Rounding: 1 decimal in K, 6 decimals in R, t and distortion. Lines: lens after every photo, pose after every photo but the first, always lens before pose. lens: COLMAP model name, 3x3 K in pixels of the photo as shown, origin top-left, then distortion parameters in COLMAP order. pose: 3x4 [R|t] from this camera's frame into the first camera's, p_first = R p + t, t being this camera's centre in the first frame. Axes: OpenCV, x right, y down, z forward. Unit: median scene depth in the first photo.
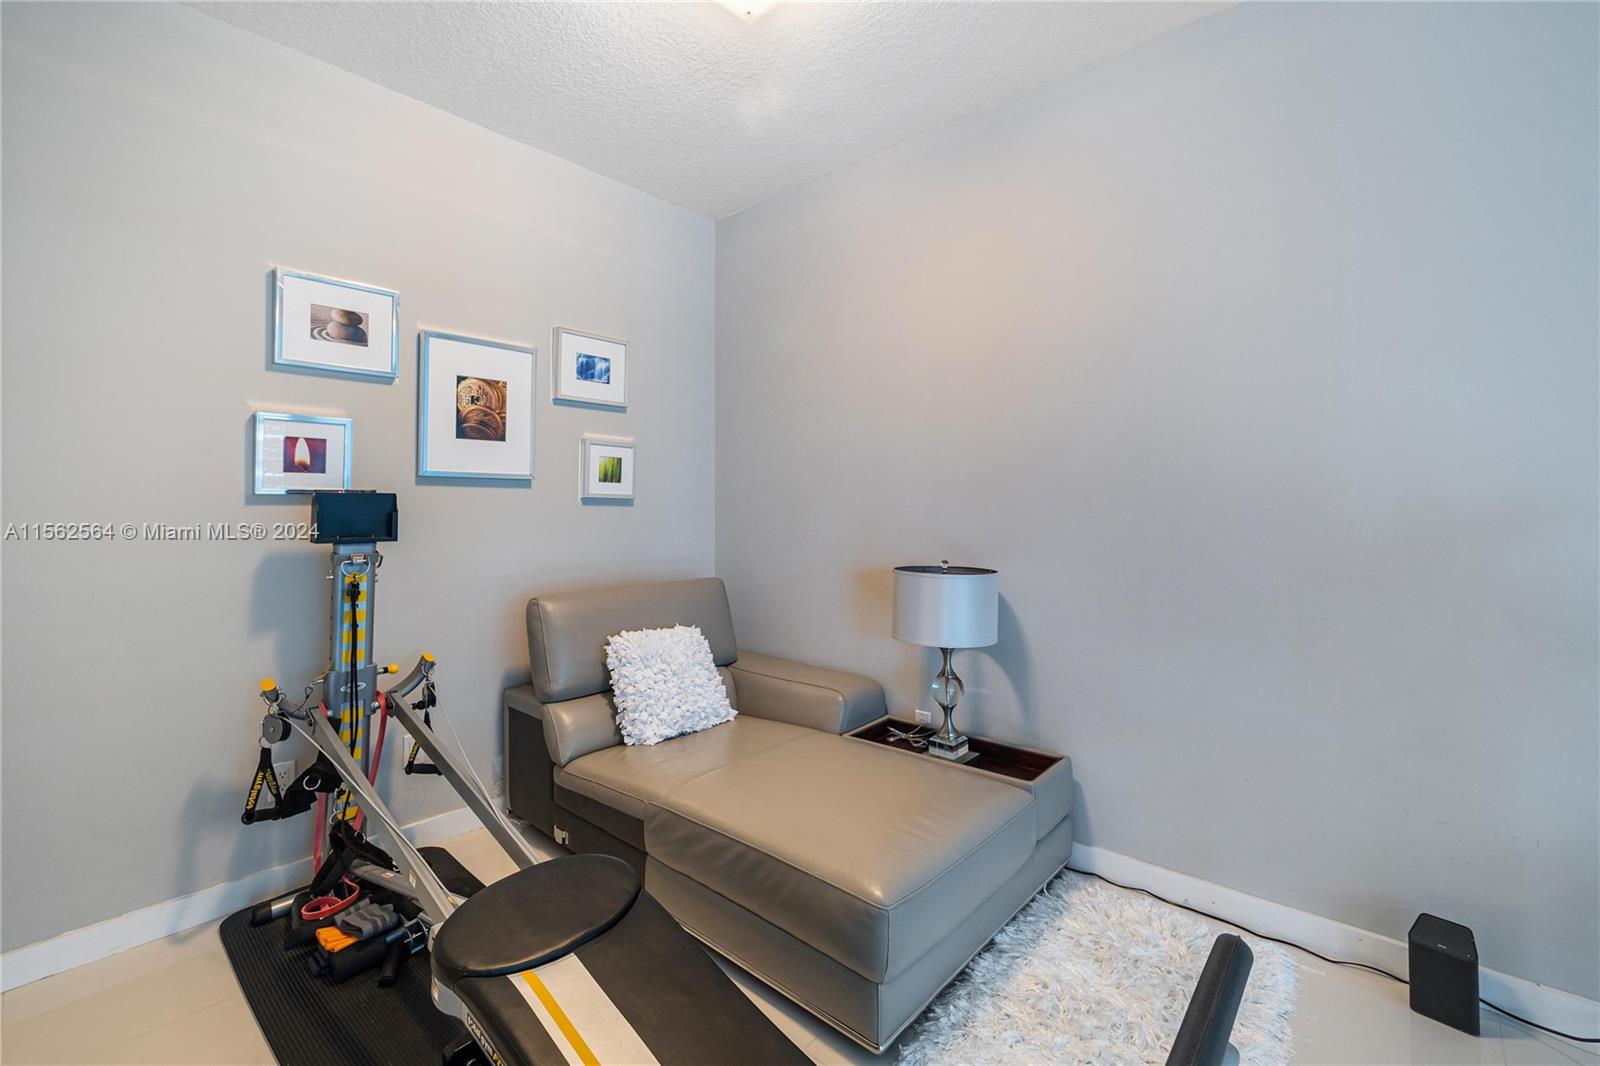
lens RADIAL K [[675.4, 0, 801.0], [0, 675.4, 511.4], [0, 0, 1]] dist [0.001428, -0.000185]
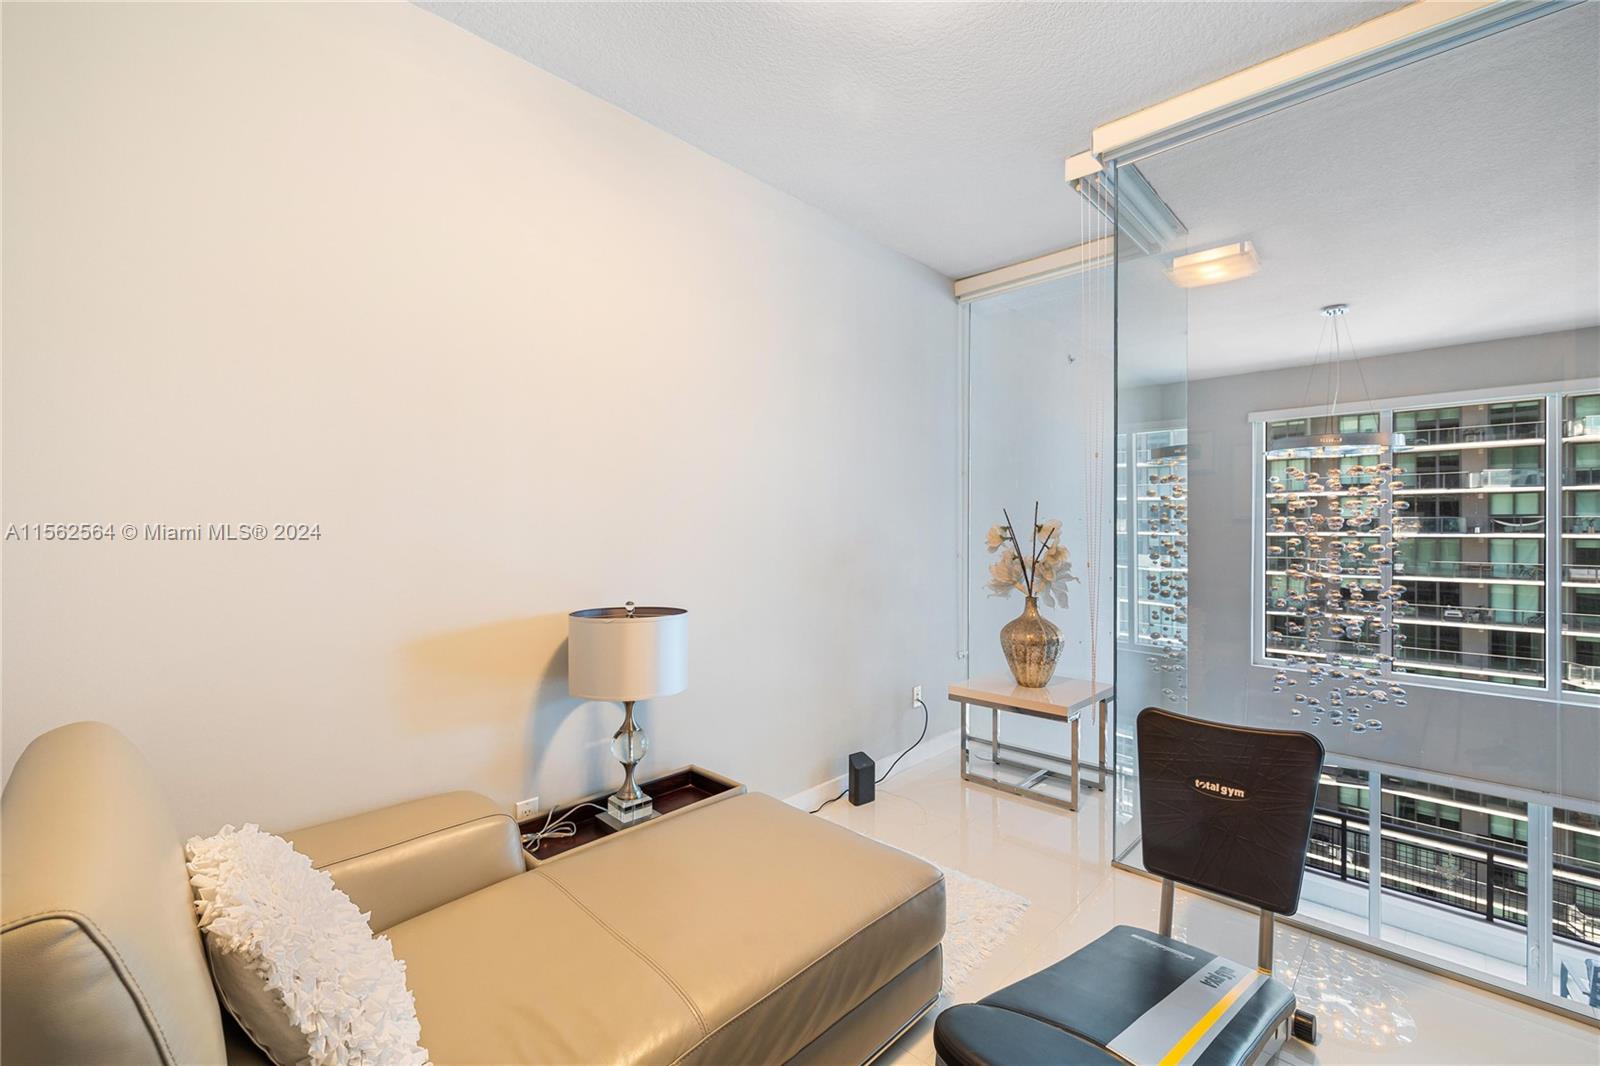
lens RADIAL K [[664.6, 0, 800.0], [0, 664.6, 533.0], [0, 0, 1]] dist [0.000124, -0.000059]
pose [[0.032628, 0.002730, 0.999464, -0.670609], [0.000422, 0.999996, -0.002745, -0.016417], [-0.999467, 0.000512, 0.032627, 0.746308]]
